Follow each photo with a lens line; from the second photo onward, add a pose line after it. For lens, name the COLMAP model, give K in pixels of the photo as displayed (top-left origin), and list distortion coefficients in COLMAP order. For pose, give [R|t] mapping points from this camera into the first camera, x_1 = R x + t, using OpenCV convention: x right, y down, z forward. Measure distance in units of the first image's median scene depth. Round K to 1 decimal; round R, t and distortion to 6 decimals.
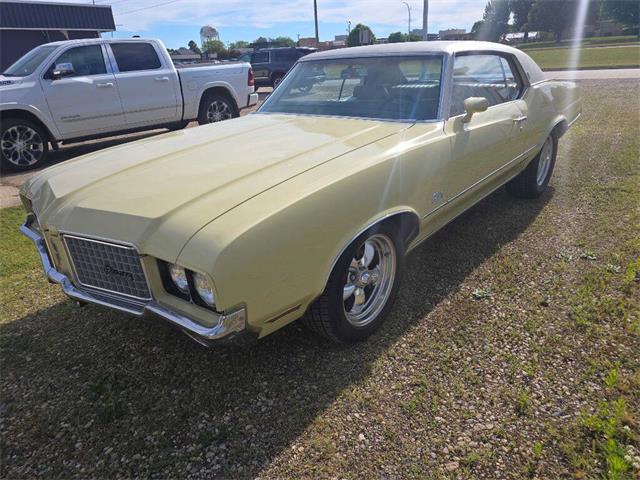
lens RADIAL K [[429.5, 0, 330.1], [0, 429.5, 241.9], [0, 0, 1]] dist [0.043885, -0.038574]
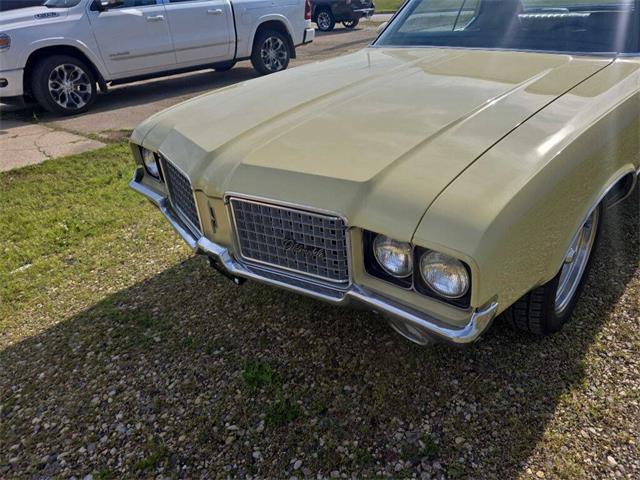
lens RADIAL K [[458.7, 0, 337.4], [0, 458.7, 226.0], [0, 0, 1]] dist [0.033601, -0.029532]
pose [[0.998904, 0.018969, -0.042801, -0.347508], [-0.015963, 0.997452, 0.069531, -0.023799], [0.044011, -0.068772, 0.996661, 0.144368]]
